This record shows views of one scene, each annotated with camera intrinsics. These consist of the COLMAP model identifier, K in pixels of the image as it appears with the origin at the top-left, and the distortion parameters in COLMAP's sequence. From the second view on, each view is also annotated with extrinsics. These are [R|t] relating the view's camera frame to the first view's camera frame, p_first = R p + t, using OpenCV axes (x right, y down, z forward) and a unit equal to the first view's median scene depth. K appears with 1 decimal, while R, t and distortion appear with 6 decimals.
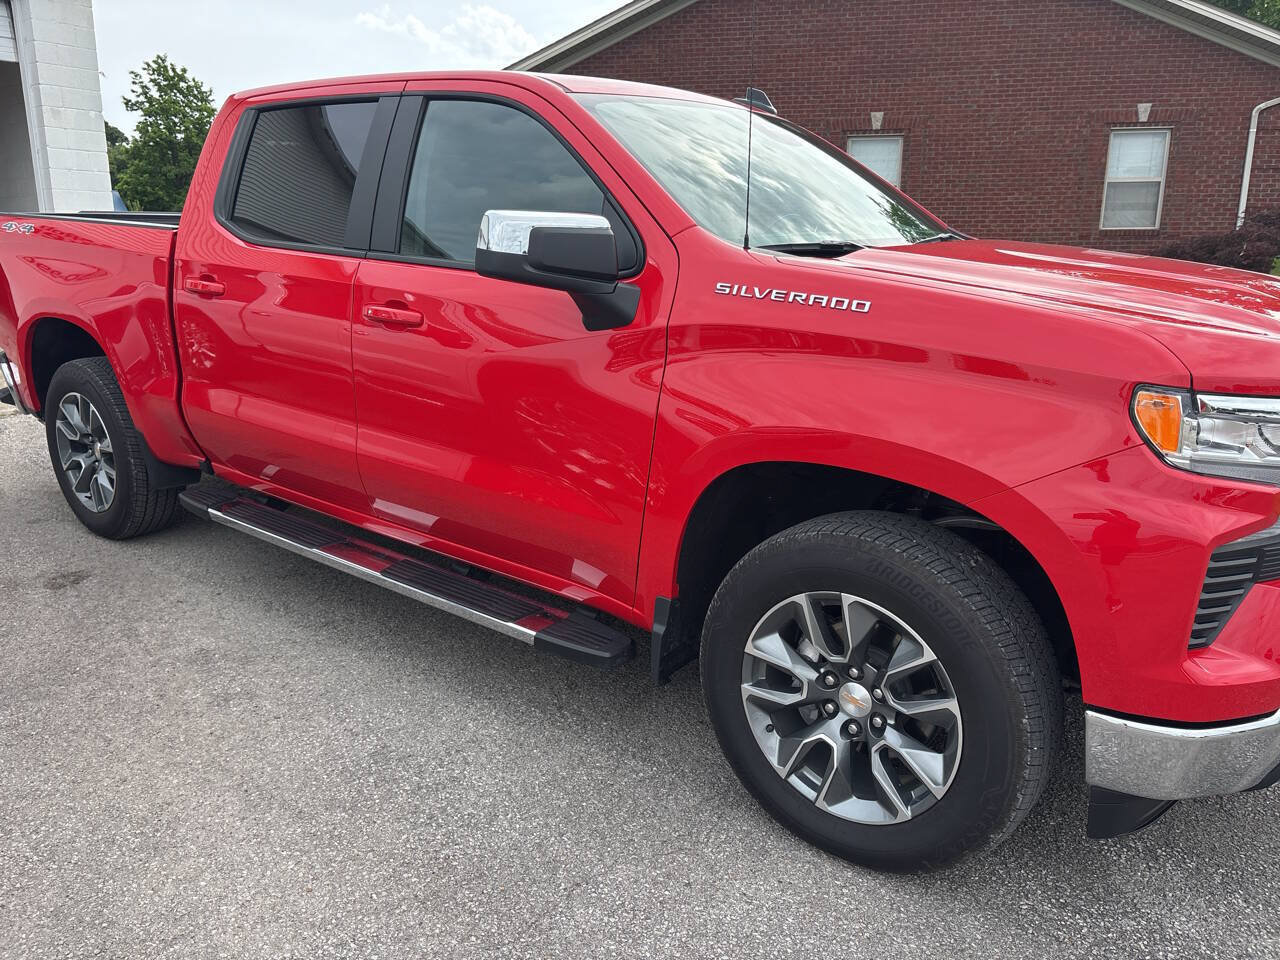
lens RADIAL K [[933.3, 0, 645.5], [0, 933.3, 489.6], [0, 0, 1]] dist [0.051917, -0.028111]
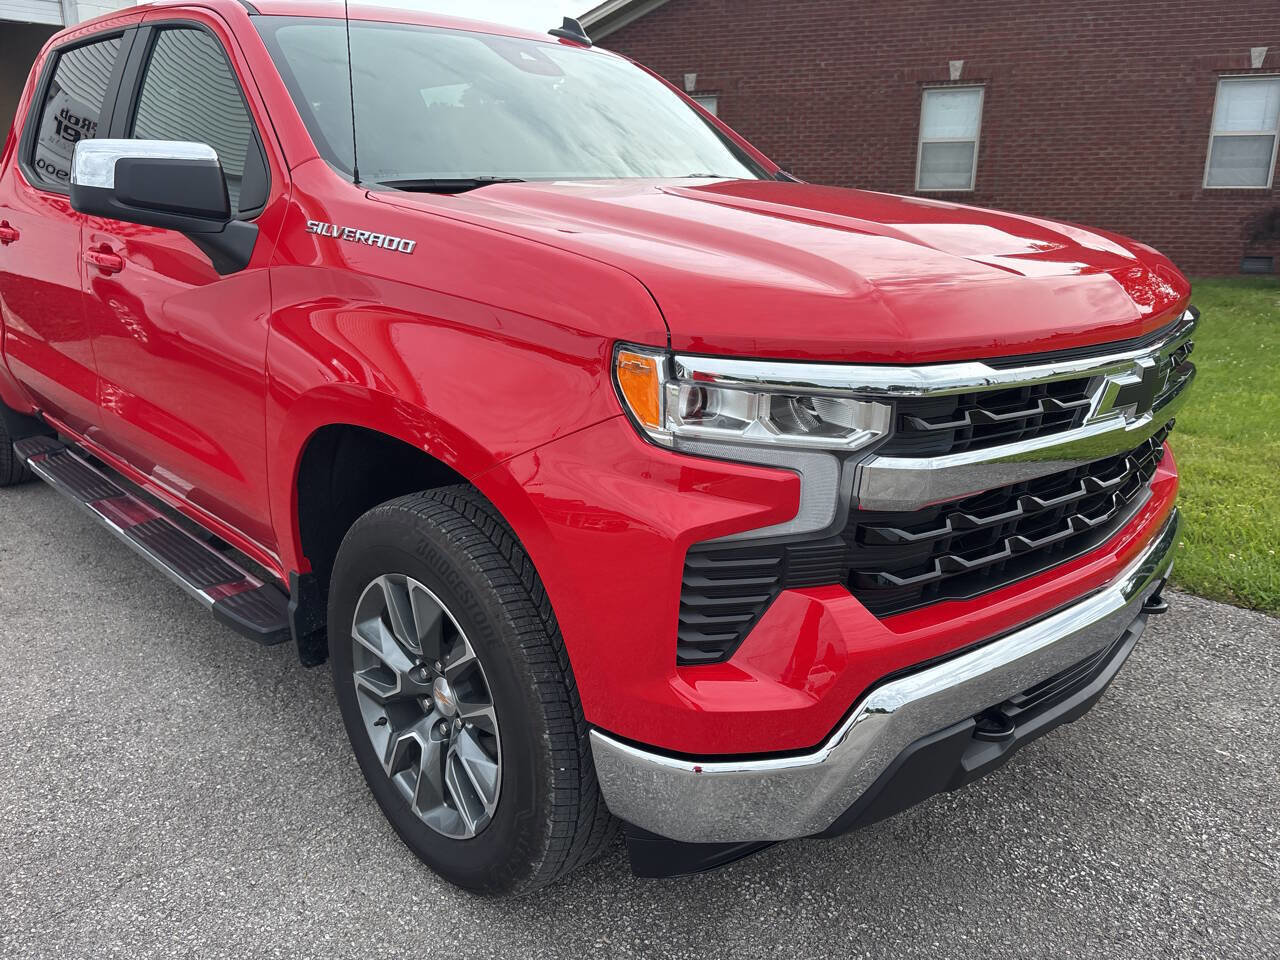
lens RADIAL K [[940.0, 0, 640.0], [0, 940.0, 480.0], [0, 0, 1]] dist [0.047011, -0.042733]
pose [[0.990701, 0.040043, -0.130030, 0.489126], [-0.036767, 0.998946, 0.027494, -0.010815], [0.130994, -0.022458, 0.991129, 0.139915]]
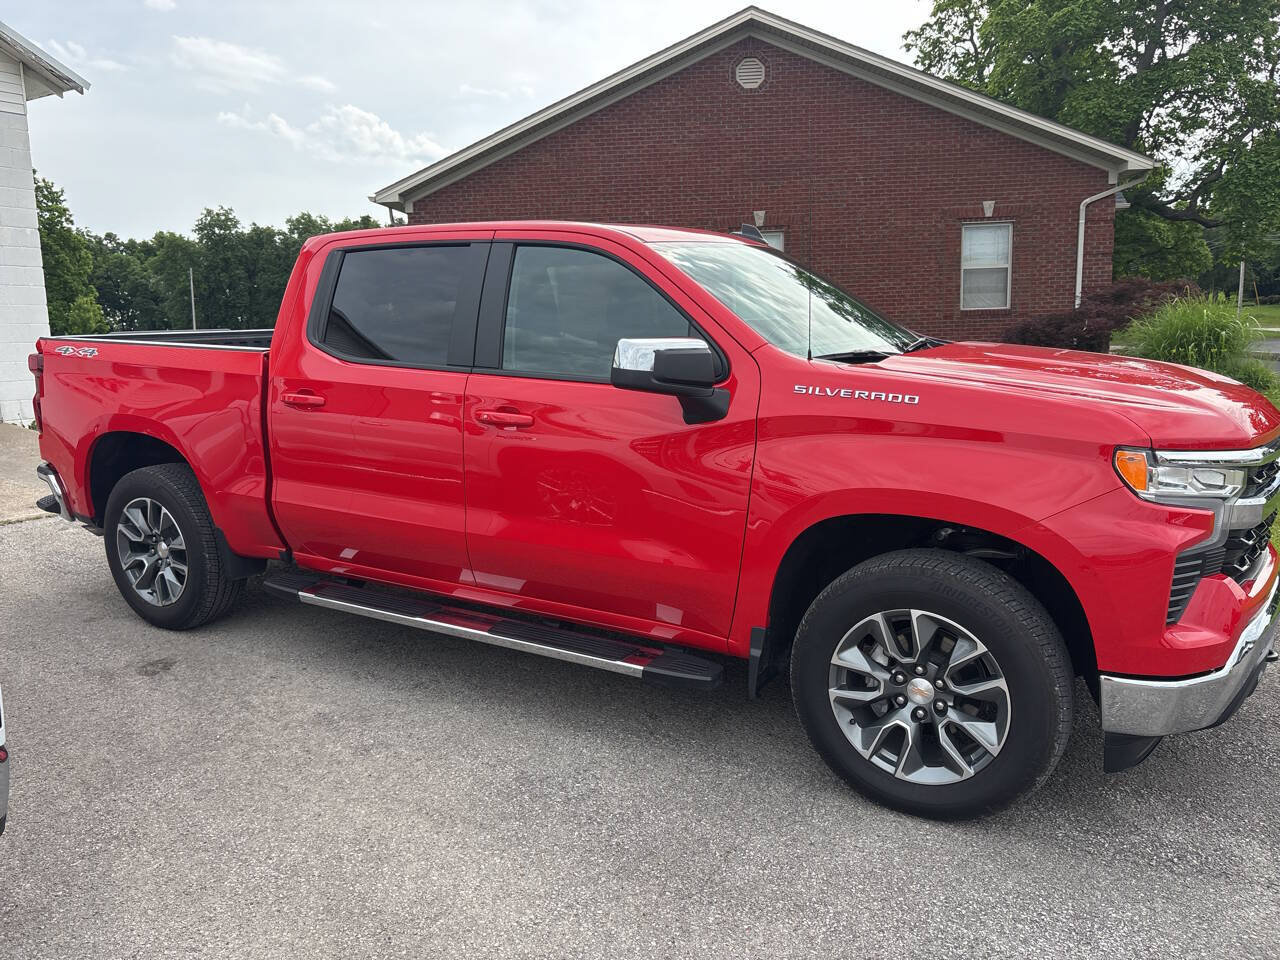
lens RADIAL K [[937.0, 0, 634.4], [0, 937.0, 489.7], [0, 0, 1]] dist [0.043747, -0.001450]
pose [[0.991485, -0.051577, 0.119572, -0.307595], [0.061463, 0.994856, -0.080519, 0.021948], [-0.114804, 0.087182, 0.989555, -0.284291]]
